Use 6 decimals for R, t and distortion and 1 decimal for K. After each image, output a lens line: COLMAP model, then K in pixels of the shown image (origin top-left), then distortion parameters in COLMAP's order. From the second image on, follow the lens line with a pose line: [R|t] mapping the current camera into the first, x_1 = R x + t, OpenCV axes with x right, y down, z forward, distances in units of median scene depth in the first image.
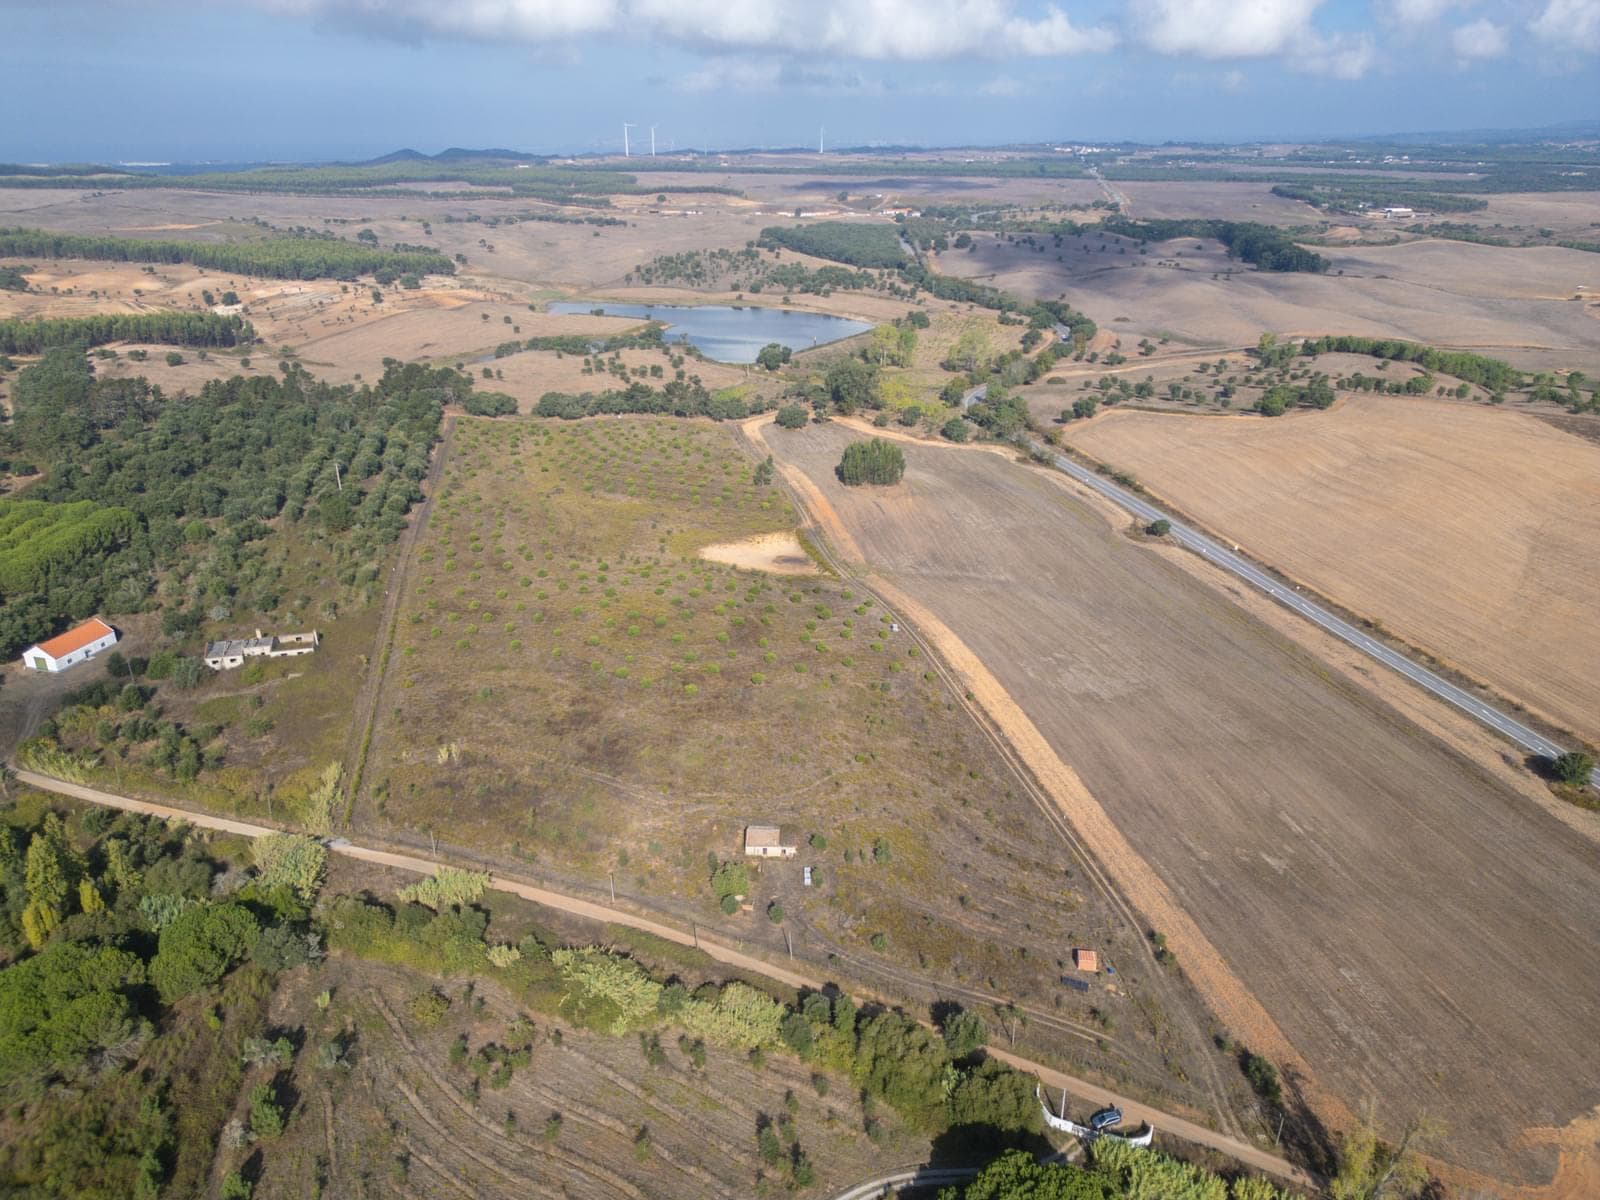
lens RADIAL K [[1115.7, 0, 800.0], [0, 1115.7, 600.0], [0, 0, 1]] dist [0.070463, -0.064221]
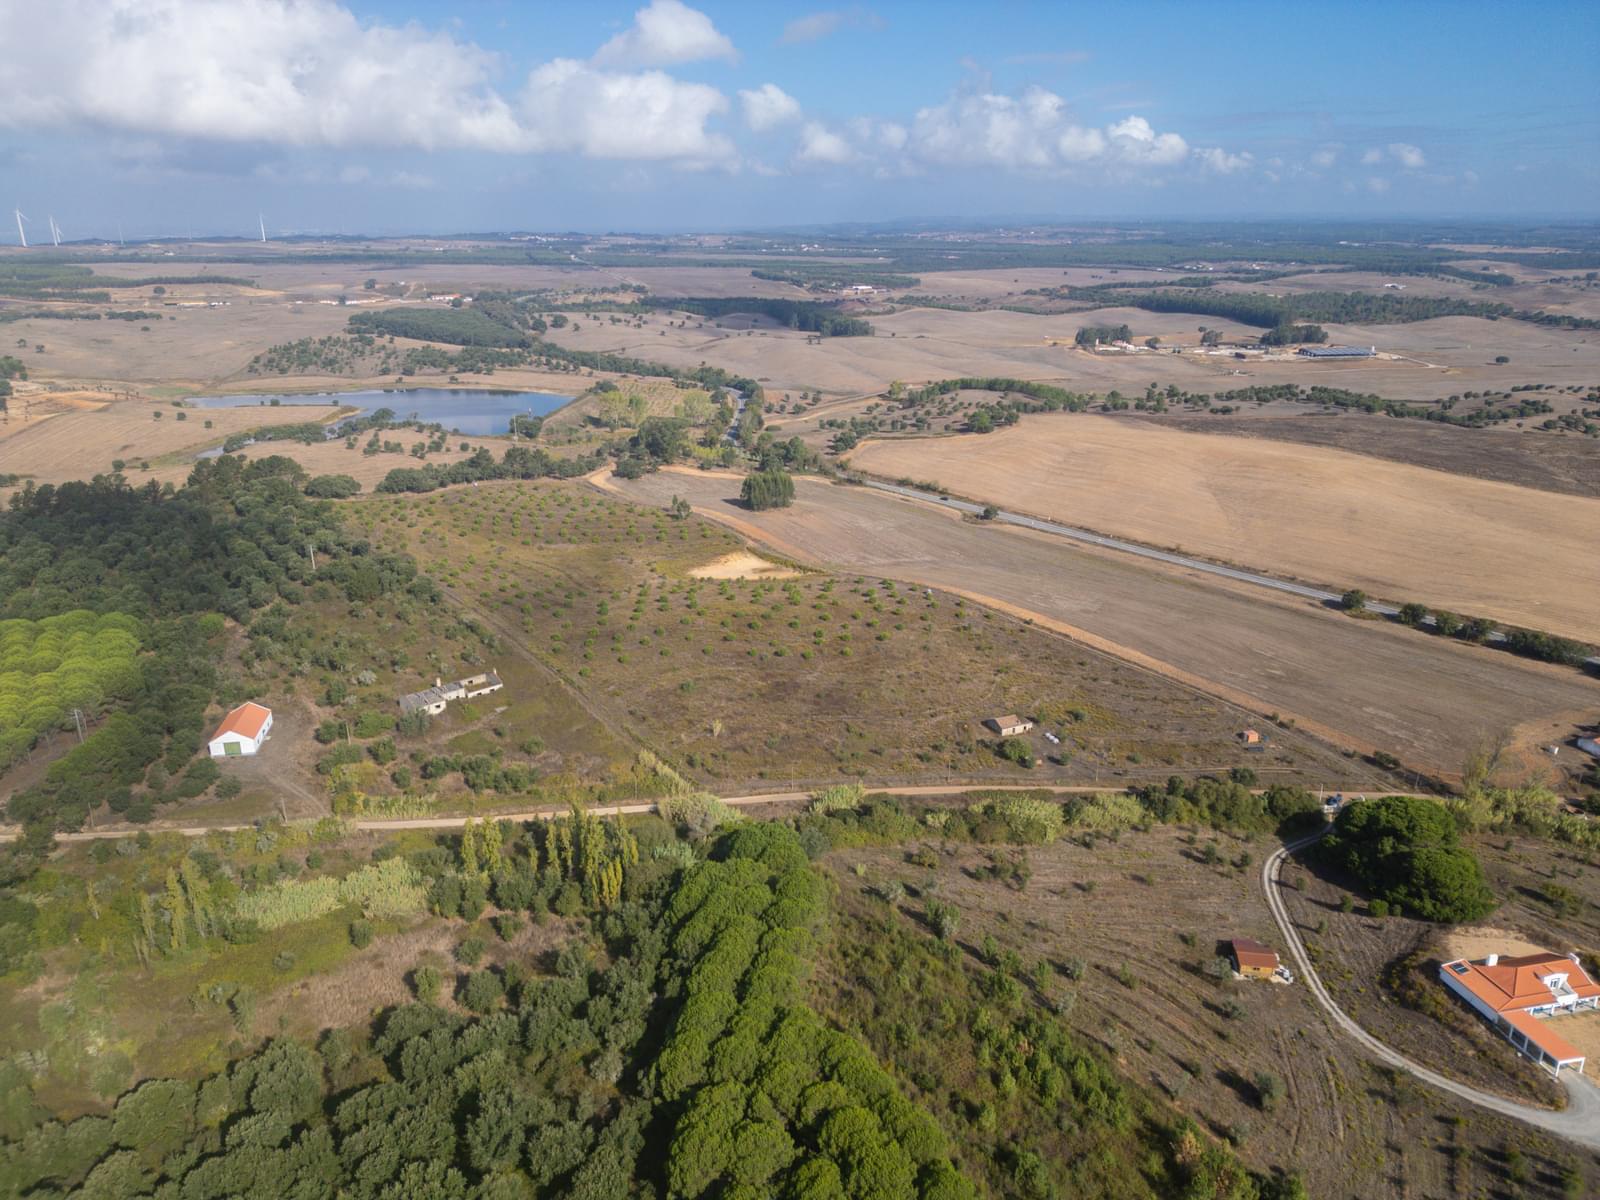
lens RADIAL K [[1116.2, 0, 801.3], [0, 1116.2, 600.9], [0, 0, 1]] dist [0.077039, -0.076958]
pose [[0.887166, -0.149914, 0.436420, -0.375998], [0.179774, 0.983319, -0.027671, 0.027057], [-0.424991, 0.103006, 0.899318, -0.061511]]
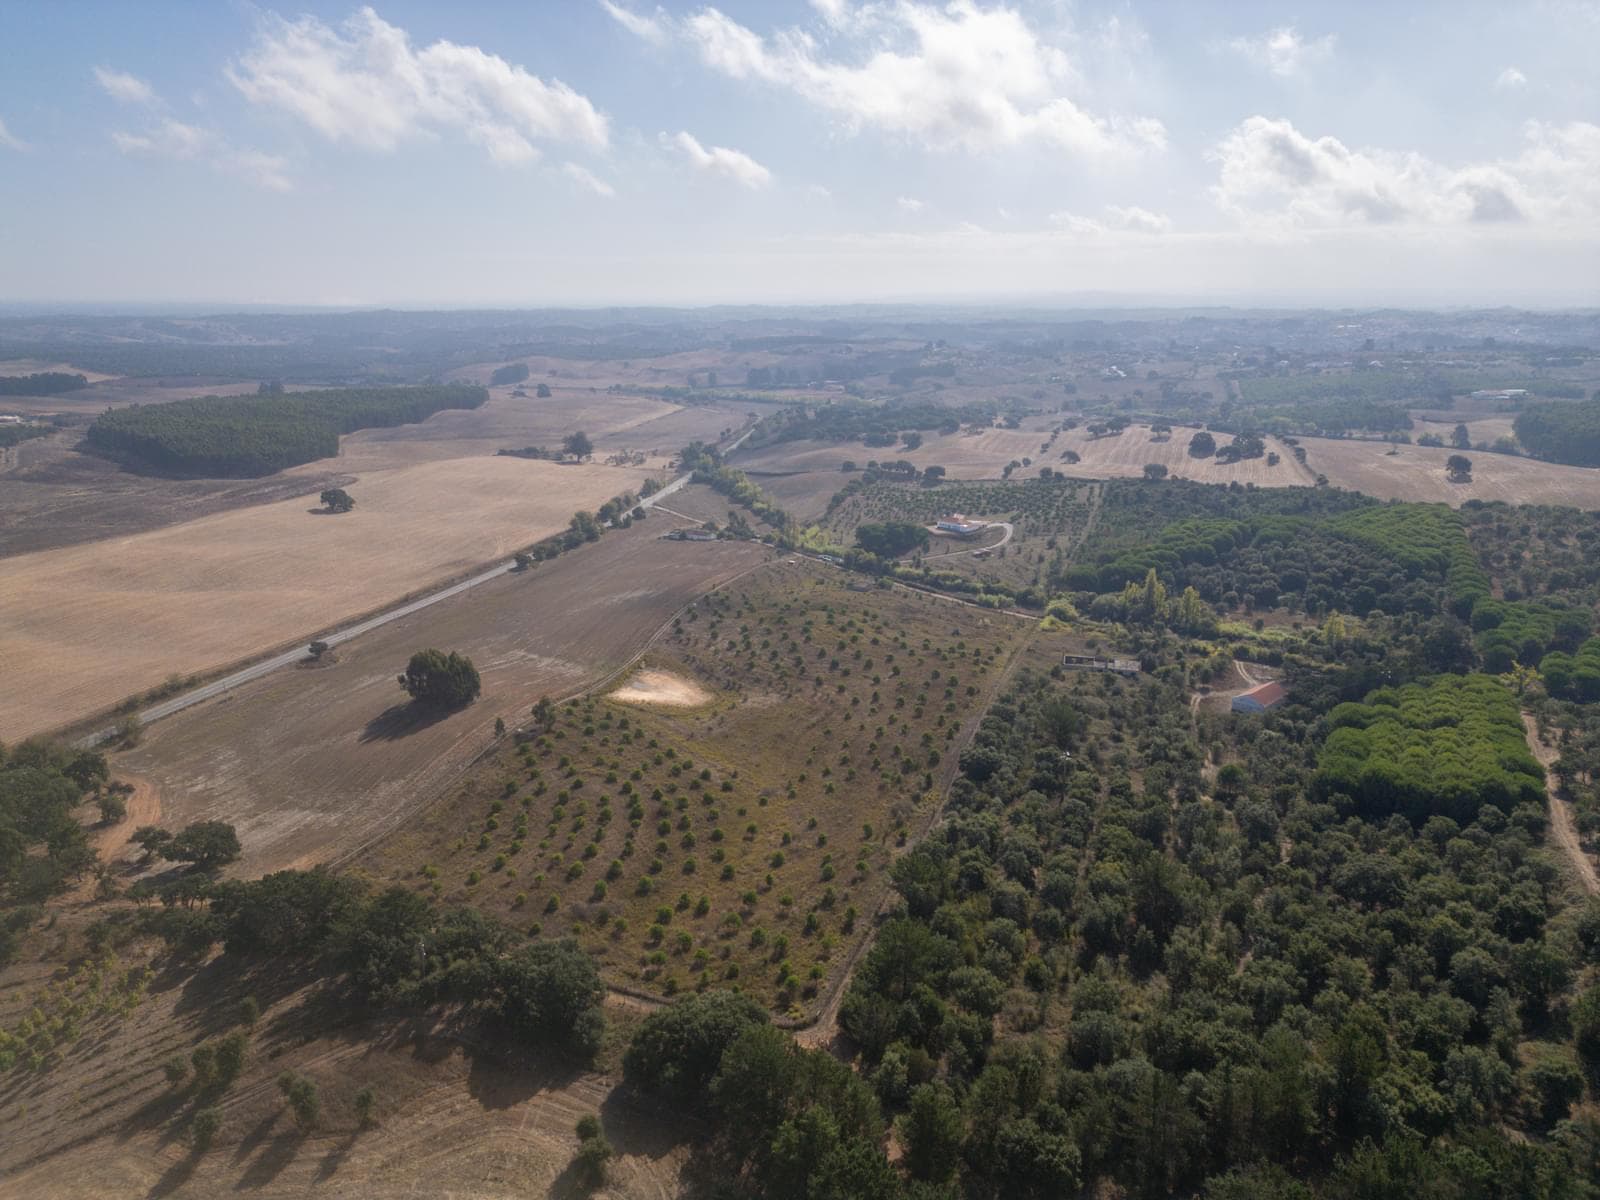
lens RADIAL K [[1112.0, 0, 800.6], [0, 1112.0, 607.7], [0, 0, 1]] dist [0.092462, -0.101270]
pose [[-0.864619, -0.135043, 0.483940, -0.475490], [0.196126, 0.796069, 0.572546, -0.498717], [-0.462568, 0.589947, -0.661811, 1.189877]]
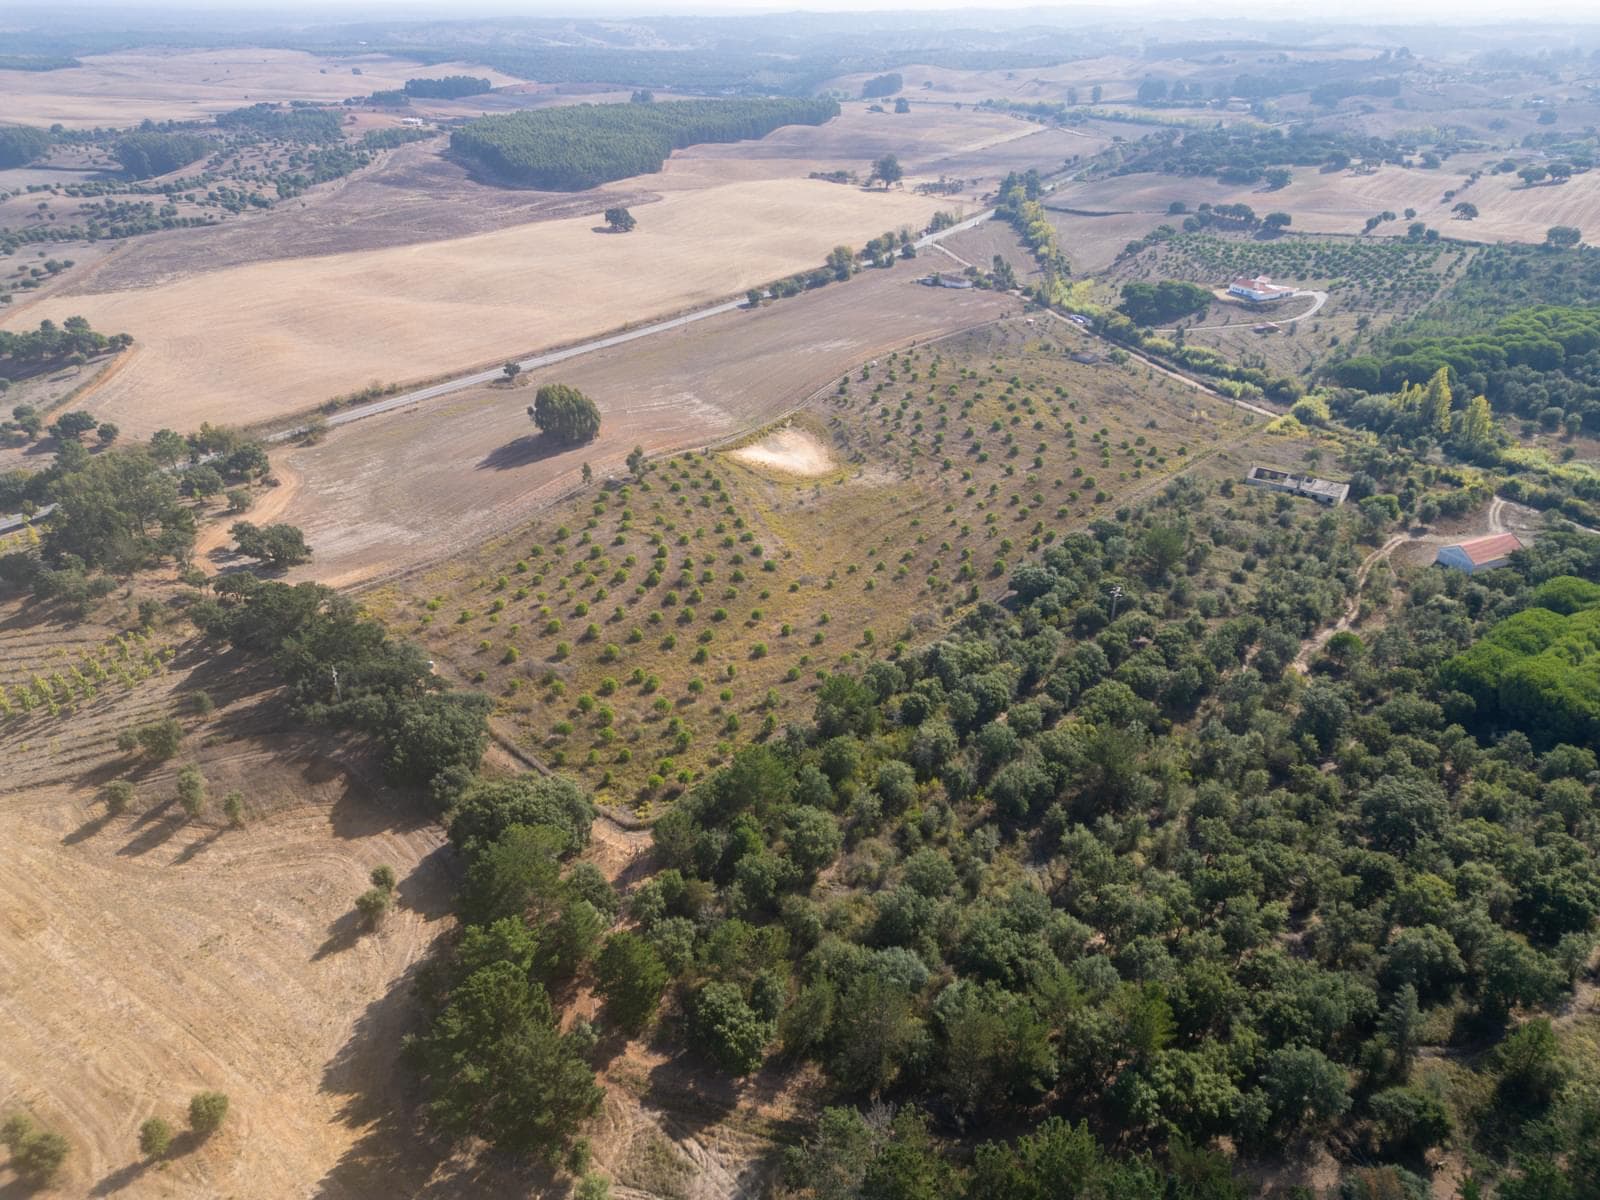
lens RADIAL K [[1116.2, 0, 801.3], [0, 1116.2, 600.9], [0, 0, 1]] dist [0.077039, -0.076958]
pose [[-0.637117, -0.363399, 0.679723, -0.569539], [0.303679, 0.692194, 0.654711, -0.443529], [-0.708421, 0.623545, -0.330652, 1.056750]]
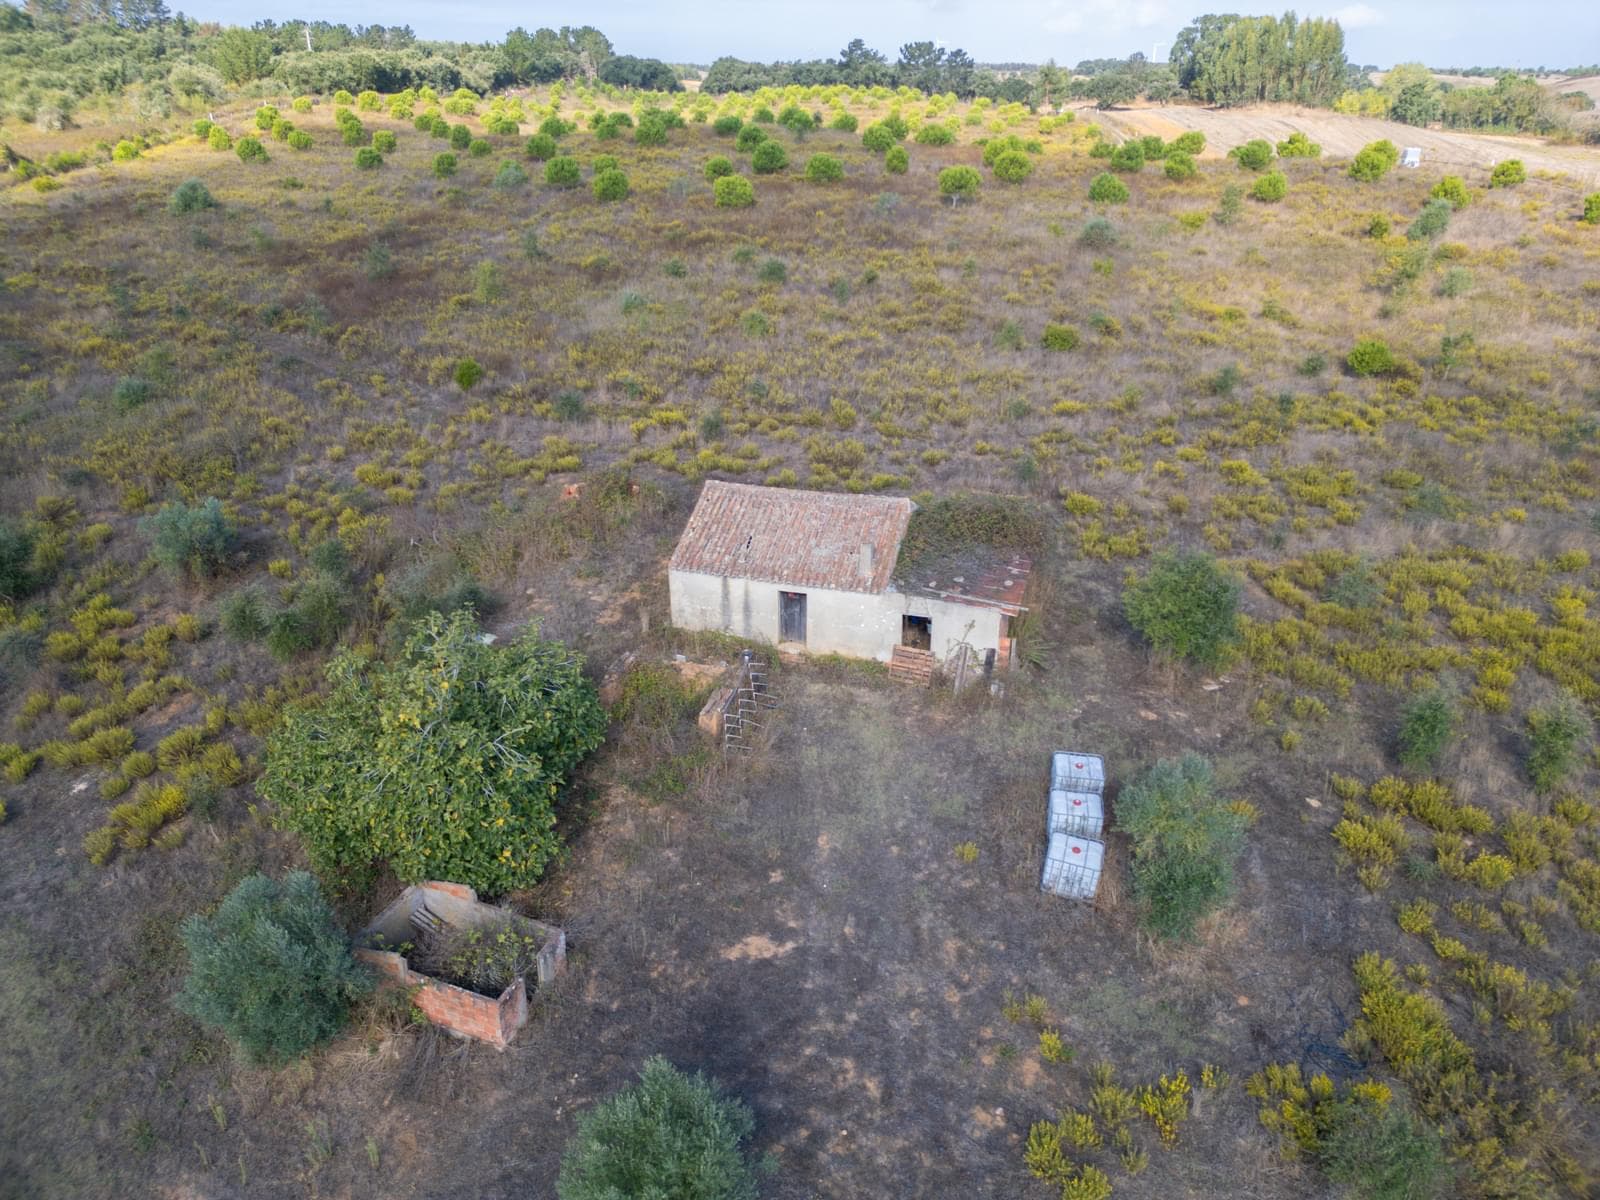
lens RADIAL K [[1124.9, 0, 800.0], [0, 1124.9, 600.0], [0, 0, 1]] dist [0.027164, -0.006871]
pose [[0.967481, 0.108908, -0.228295, 0.001280], [-0.101832, 0.993890, 0.042585, 0.097389], [0.231538, -0.017952, 0.972660, 0.386149]]
